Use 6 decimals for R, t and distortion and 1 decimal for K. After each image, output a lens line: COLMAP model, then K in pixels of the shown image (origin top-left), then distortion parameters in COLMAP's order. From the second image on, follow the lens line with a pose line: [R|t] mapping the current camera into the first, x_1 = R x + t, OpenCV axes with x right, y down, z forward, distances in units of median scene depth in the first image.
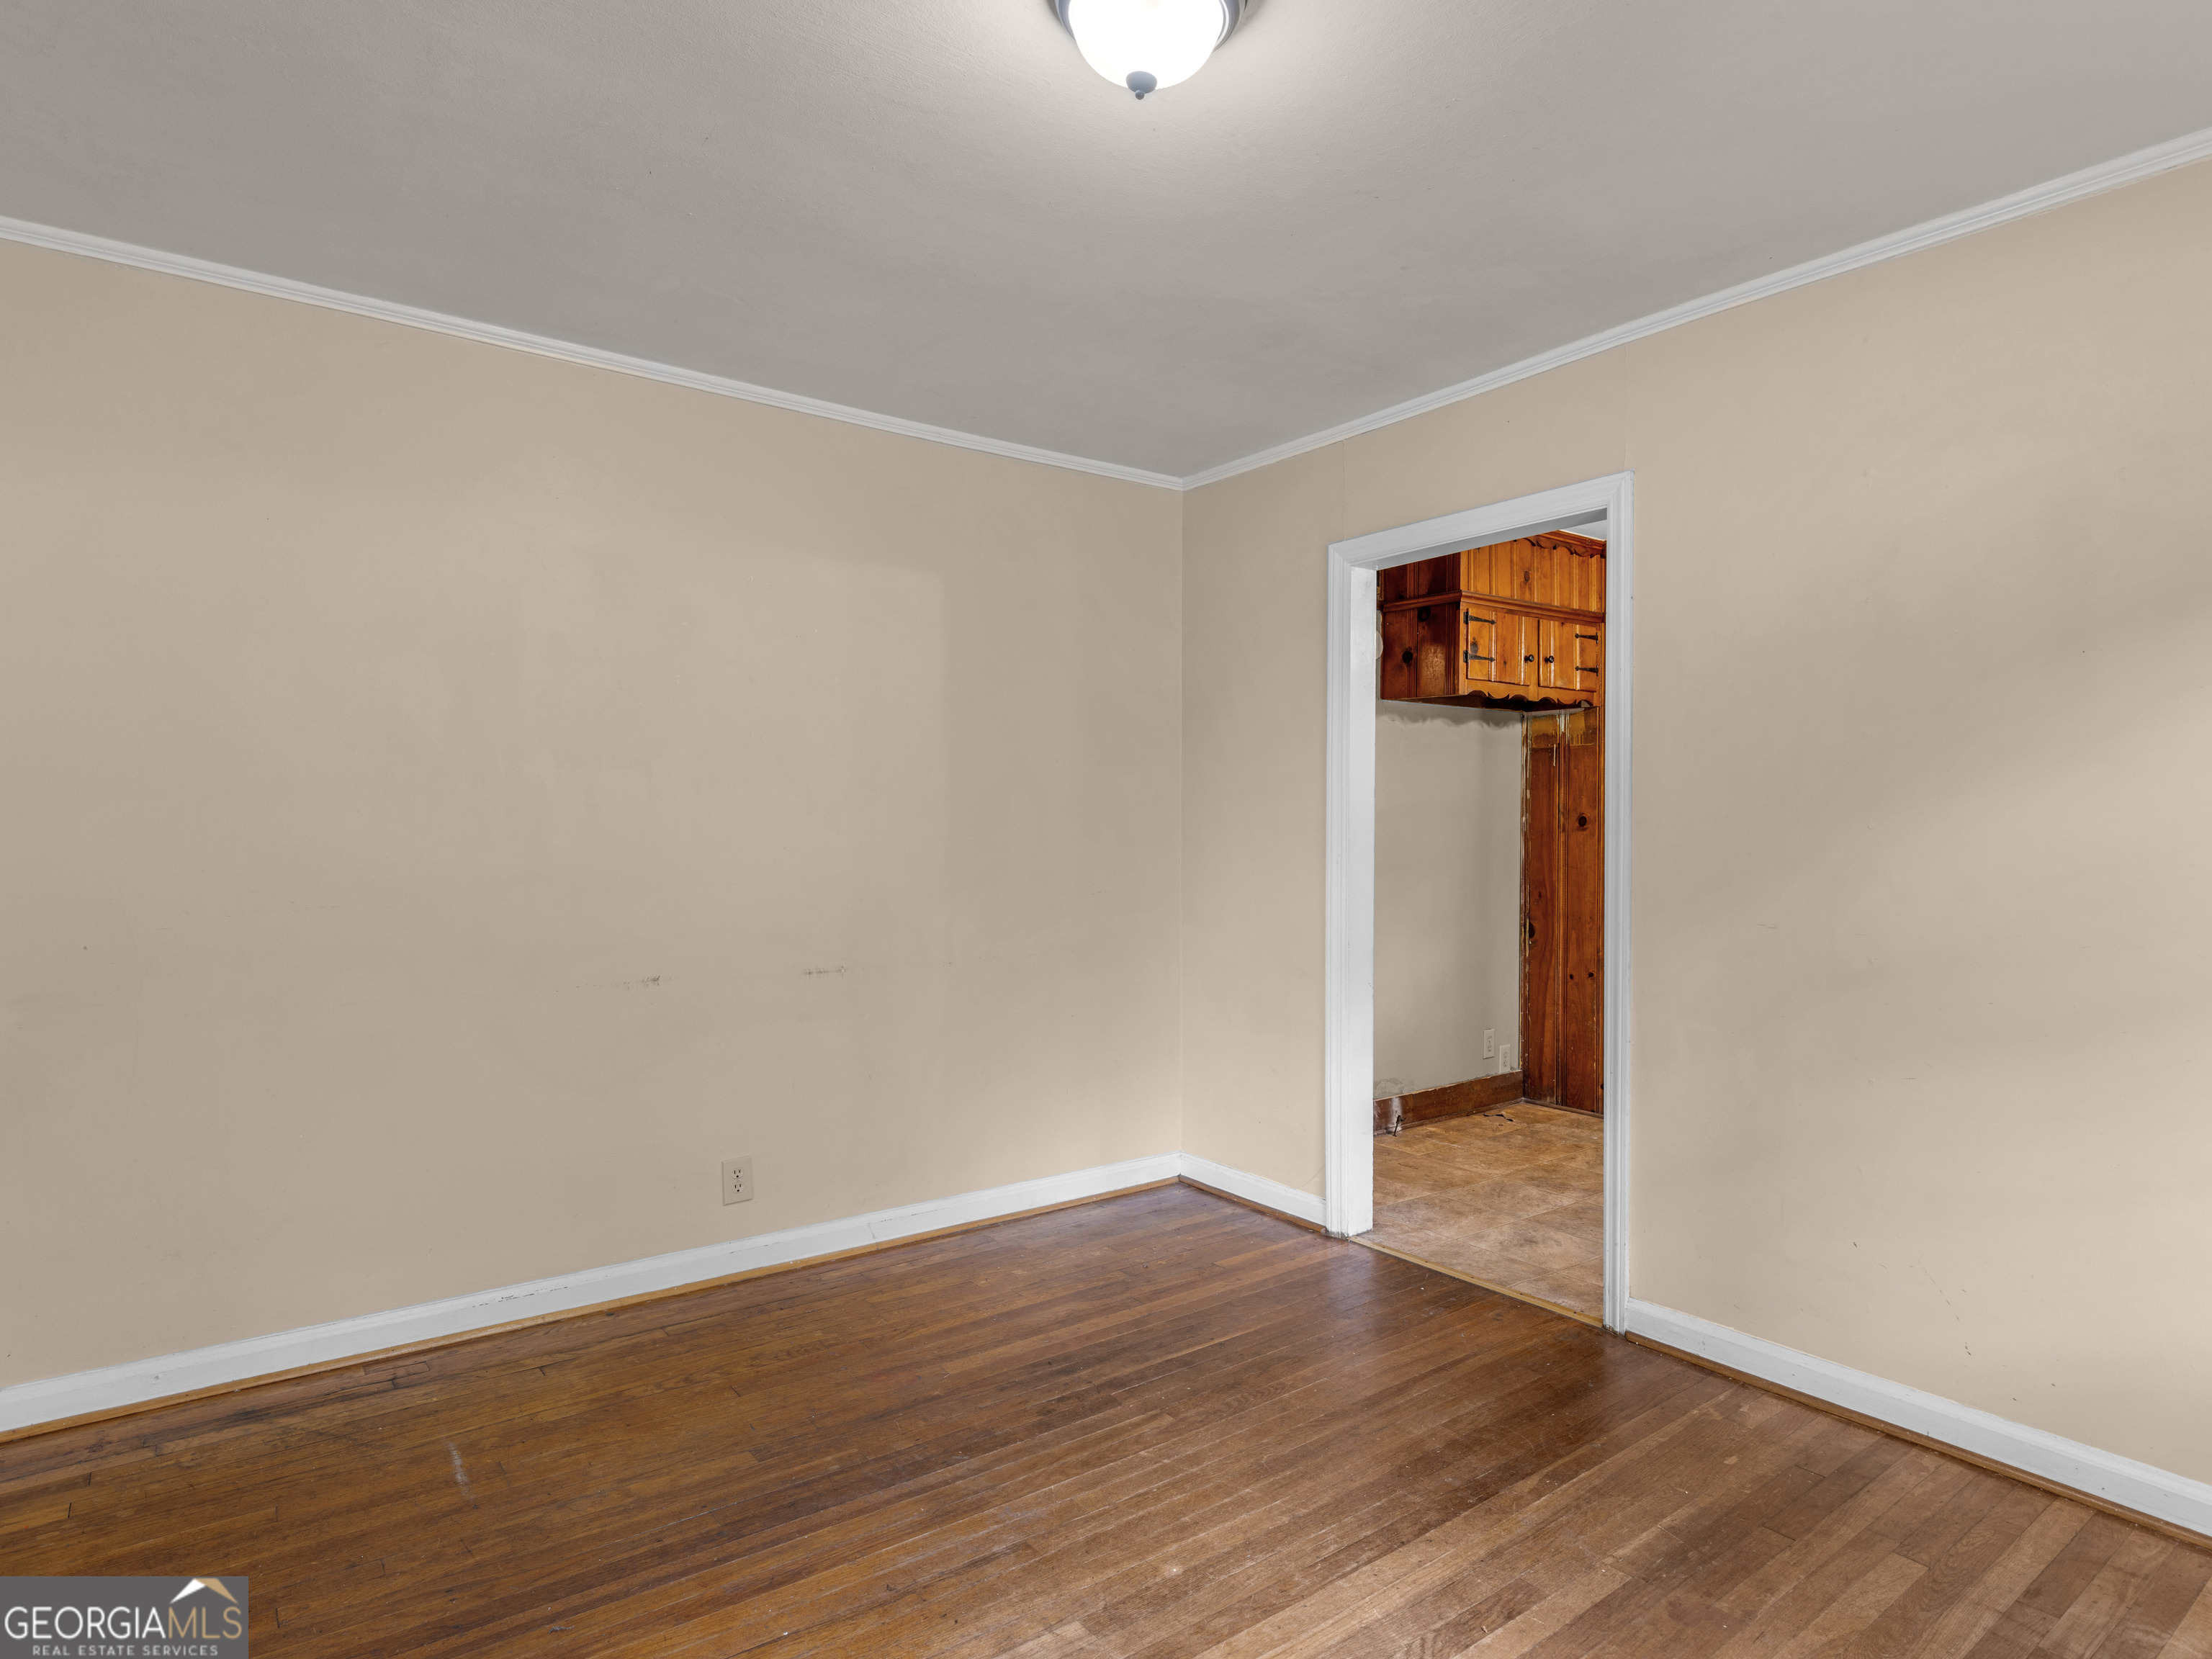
lens RADIAL K [[1209.9, 0, 1119.0], [0, 1209.9, 827.5], [0, 0, 1]] dist [0.000601, -0.002963]
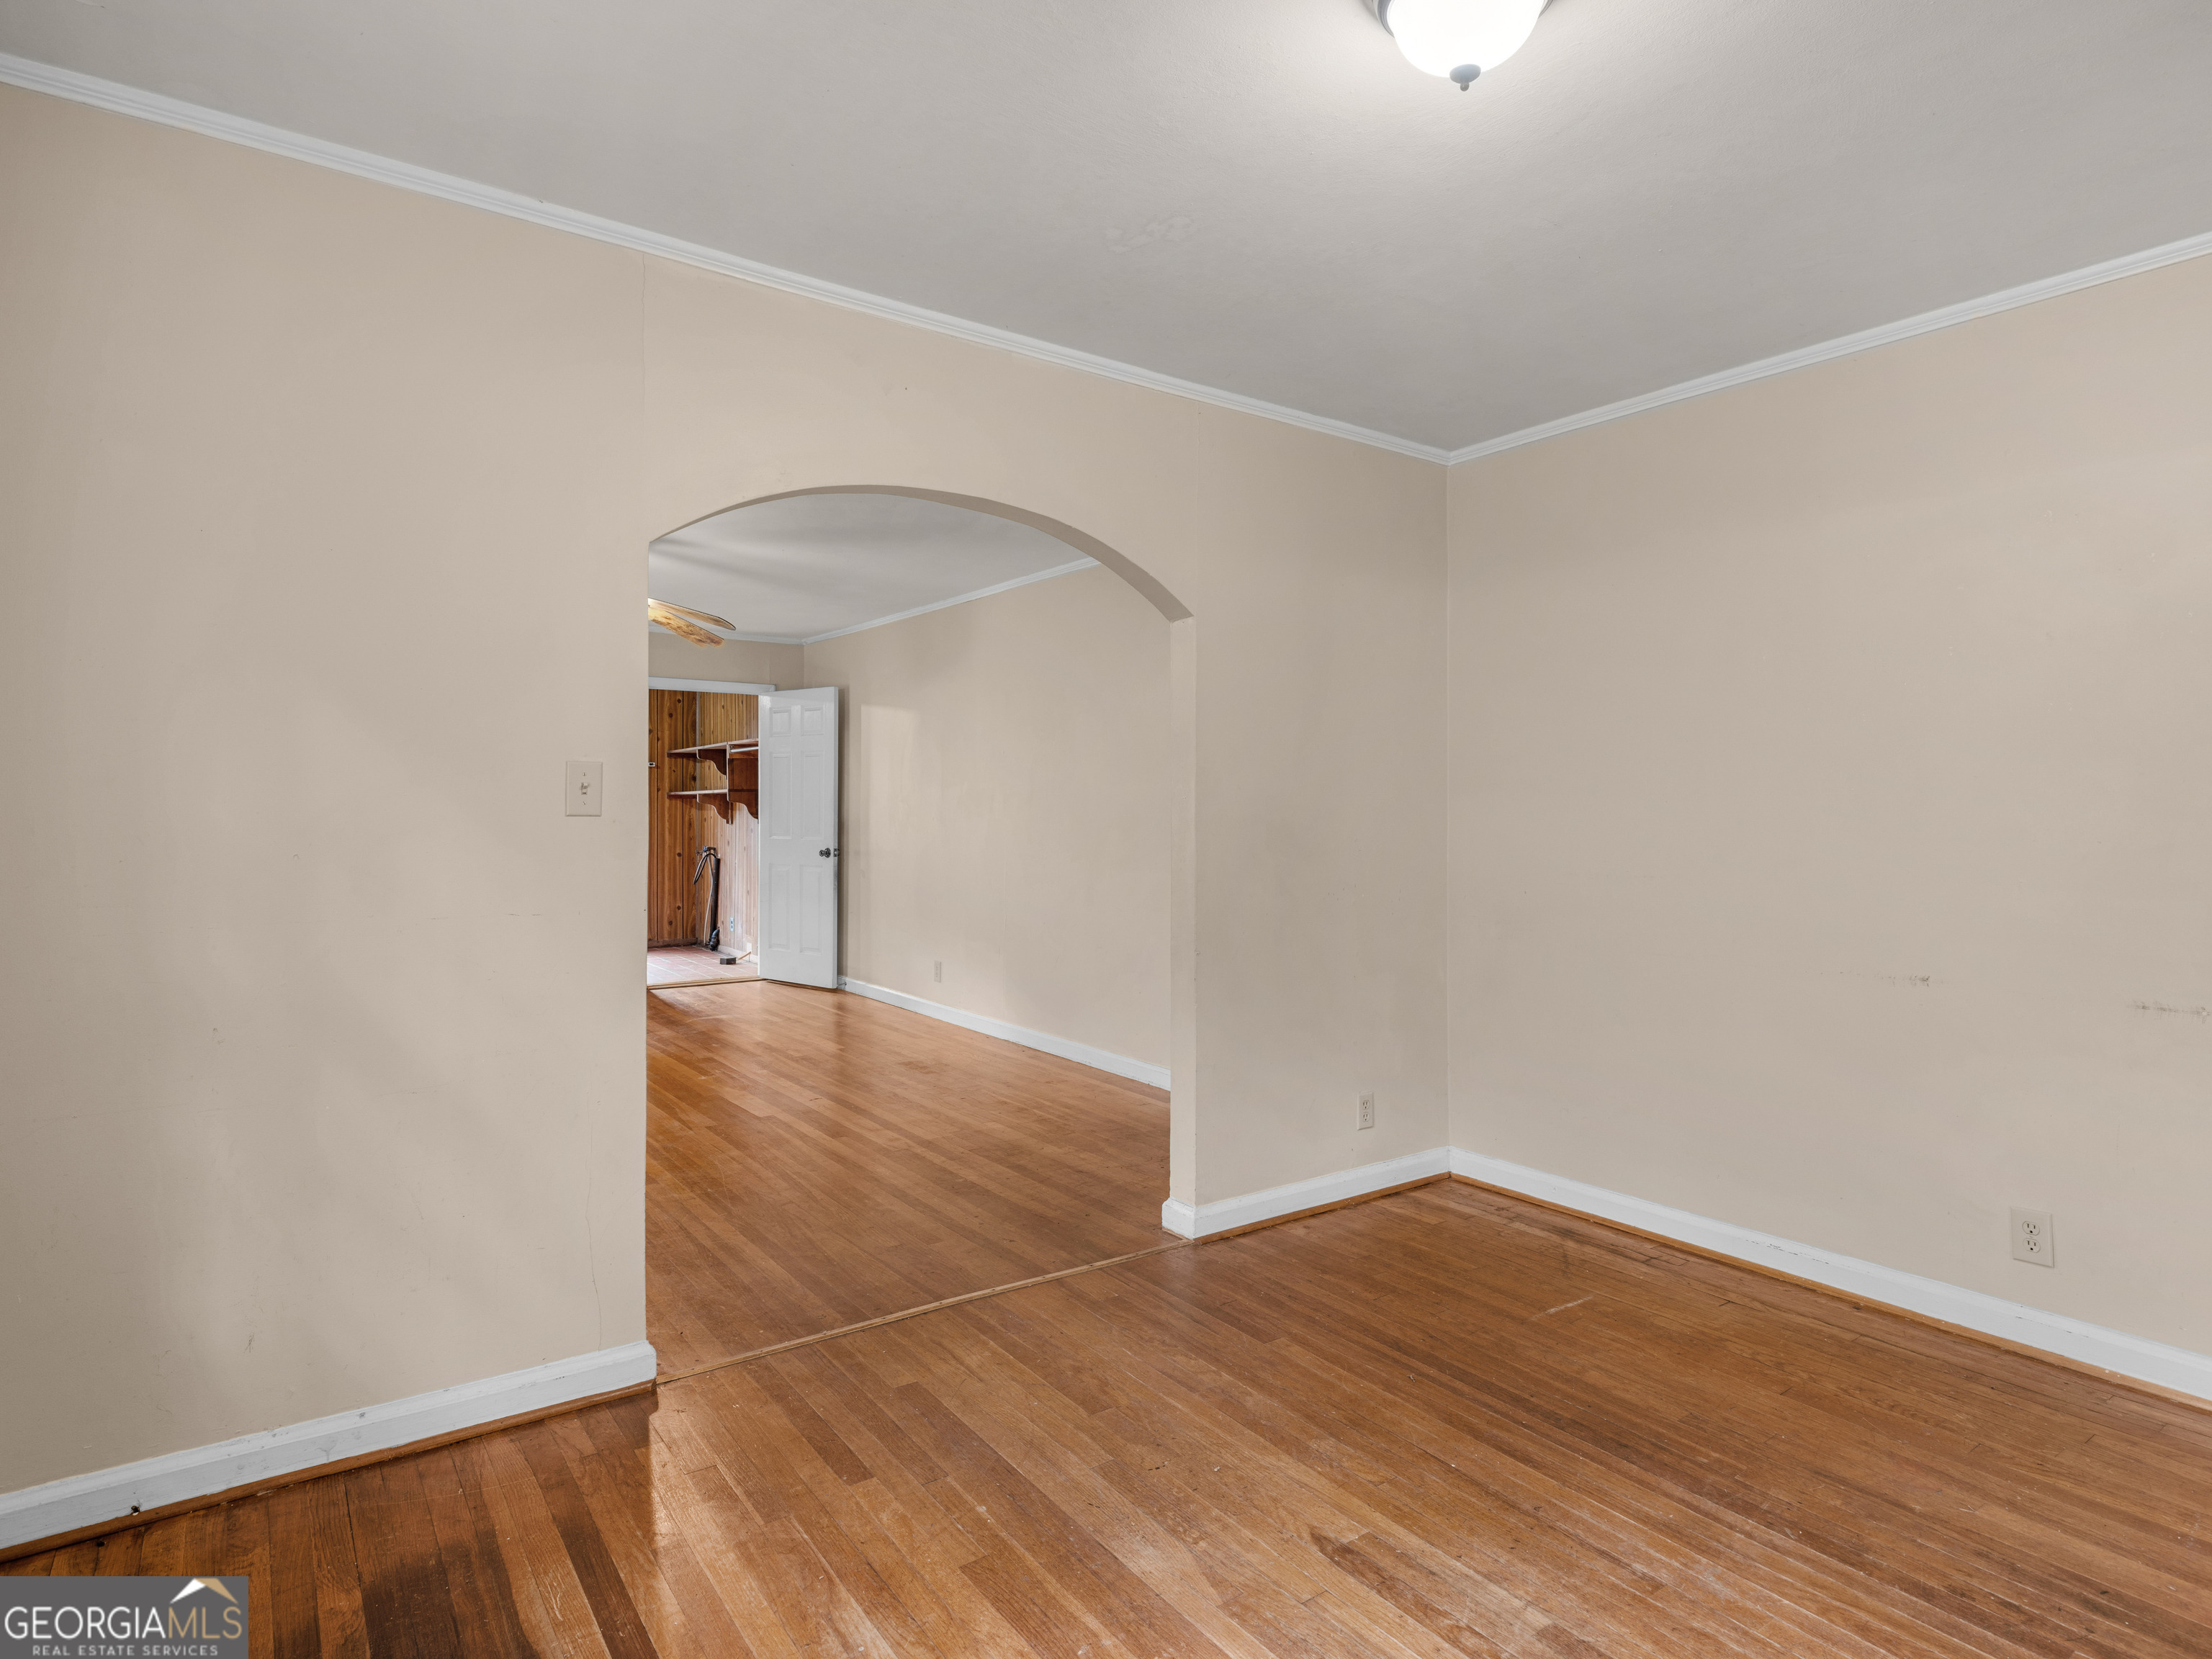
lens RADIAL K [[1209.9, 0, 1085.2], [0, 1209.9, 809.6], [0, 0, 1]] dist [0.000601, -0.002963]
pose [[-0.022681, -0.002632, -0.999739, 0.594404], [-0.006270, 0.999977, -0.002491, 0.001537], [0.999723, 0.006212, -0.022697, 0.397712]]
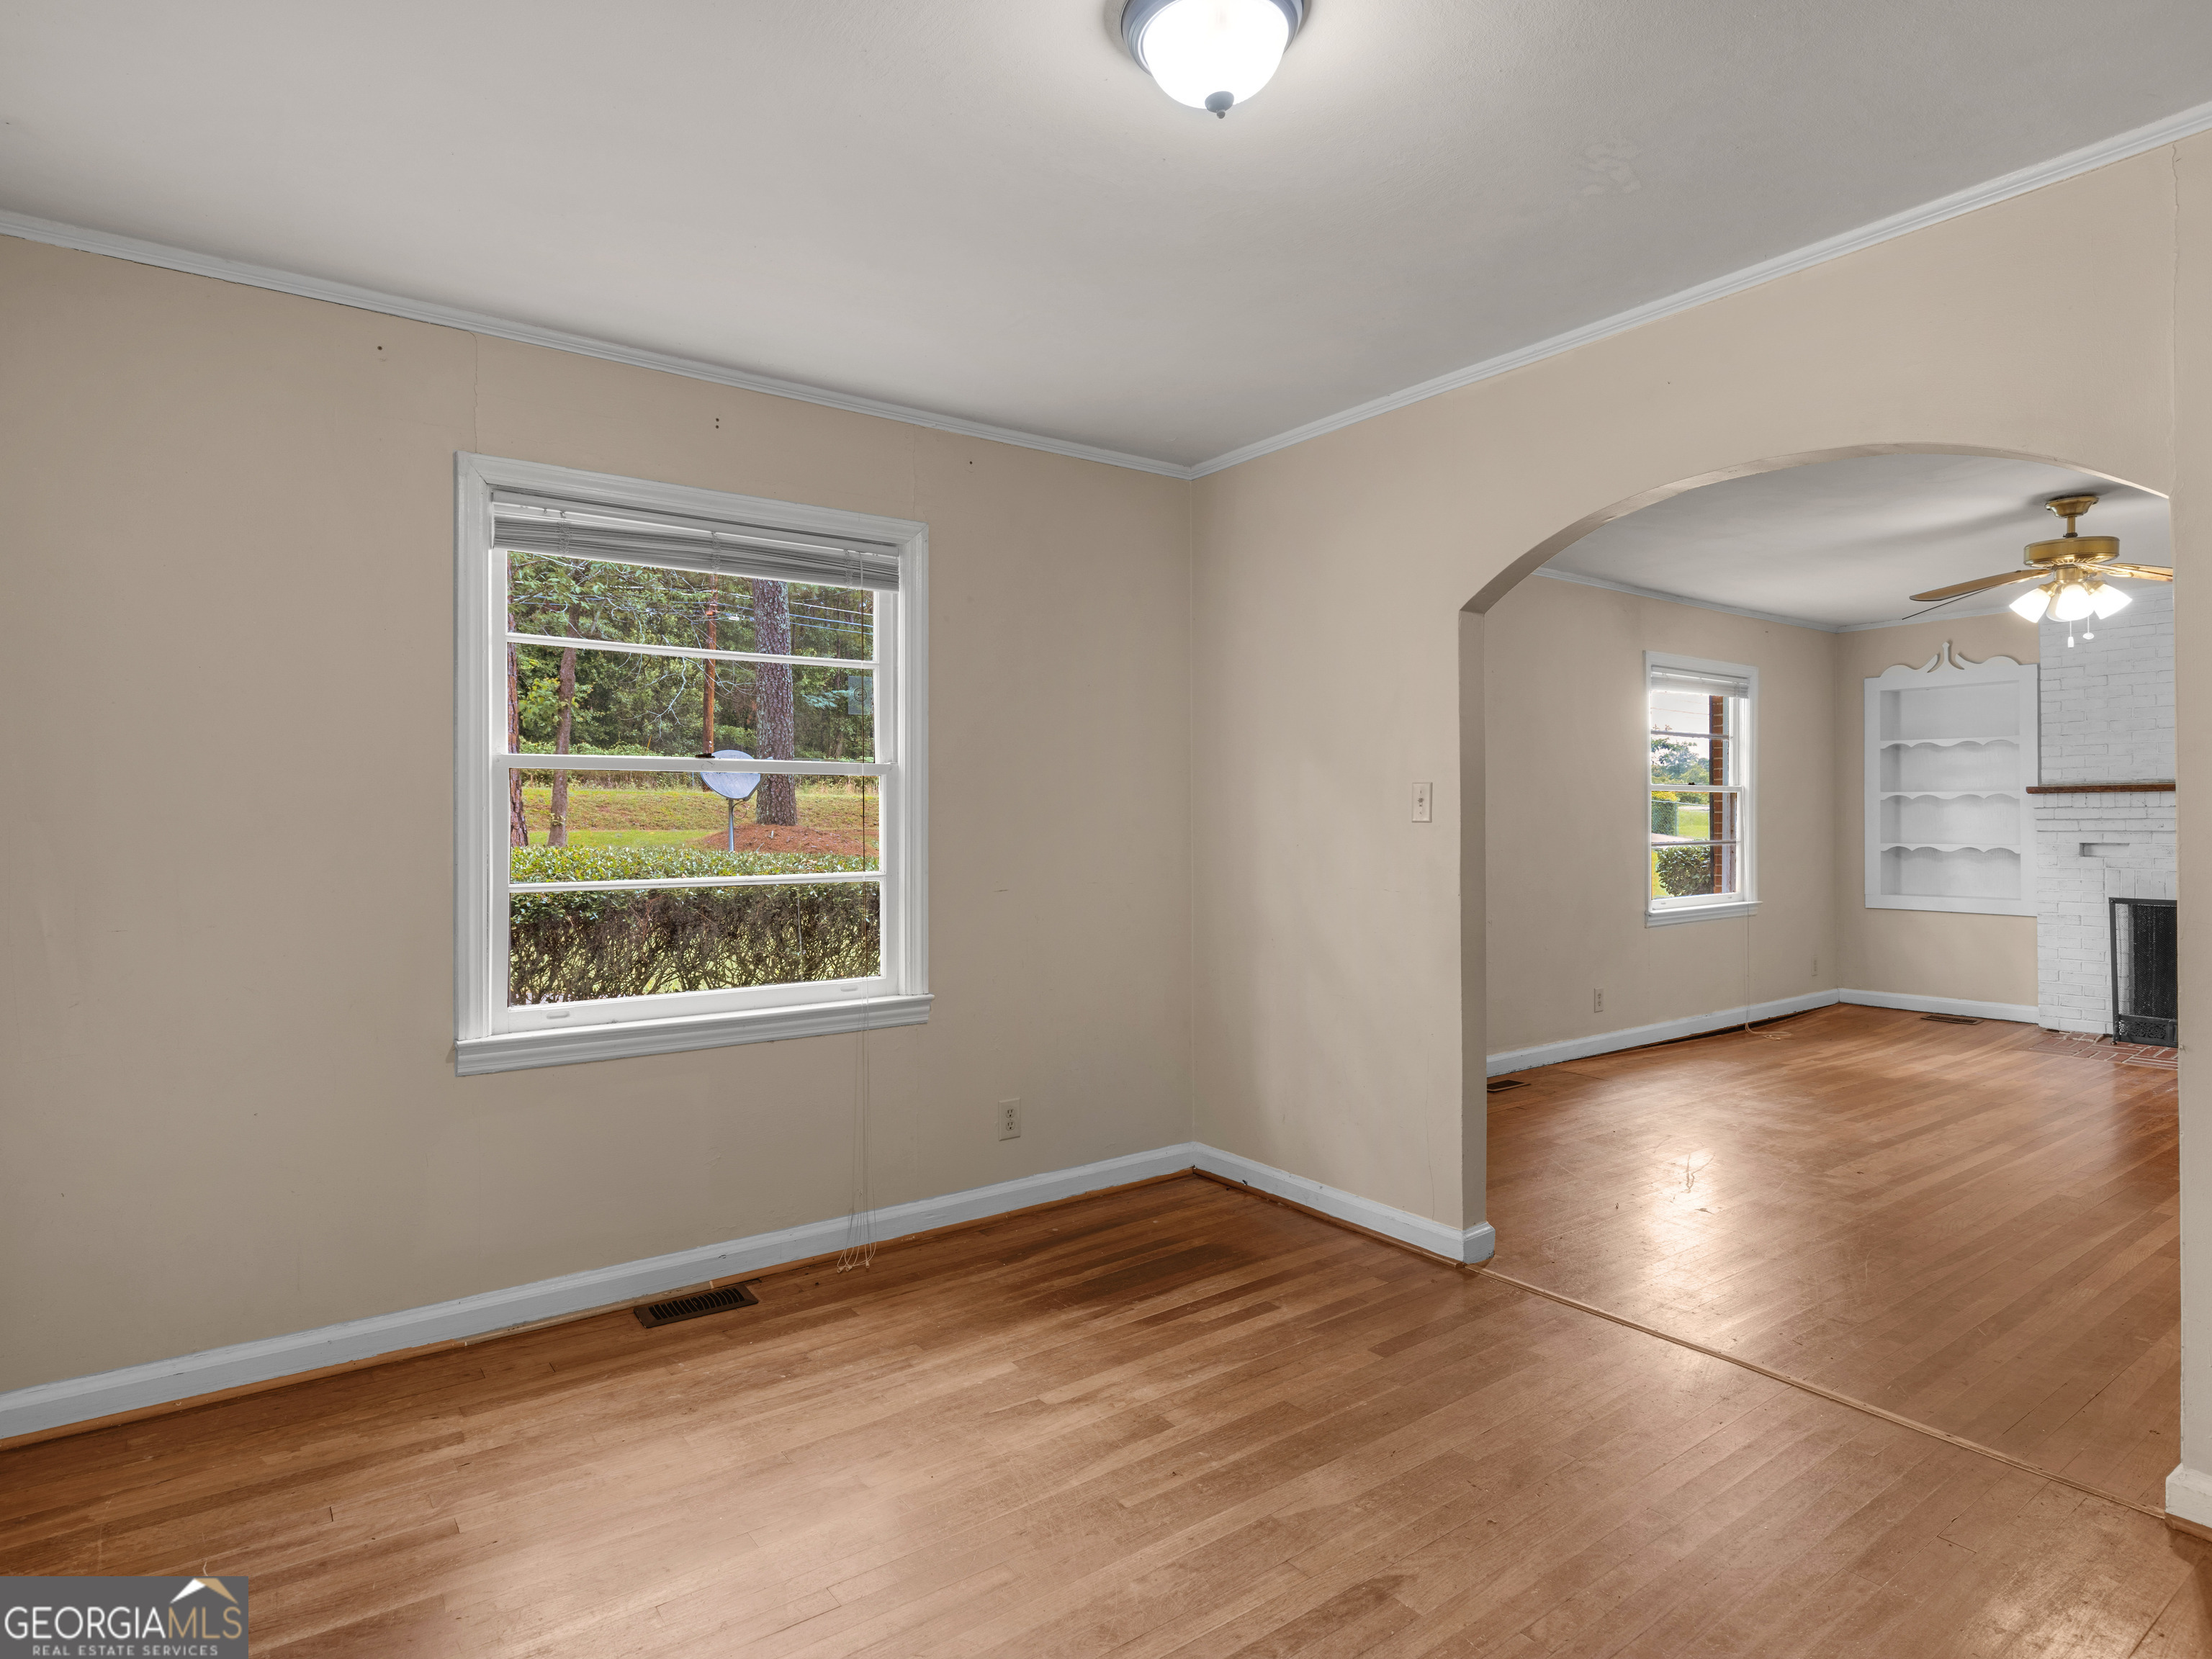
lens RADIAL K [[1209.9, 0, 1108.6], [0, 1209.9, 821.7], [0, 0, 1]] dist [0.000601, -0.002963]
pose [[-0.999999, -0.001151, 0.000936, 0.105039], [-0.001143, 0.999970, 0.007706, 0.001193], [-0.000945, 0.007705, -0.999970, 1.094957]]
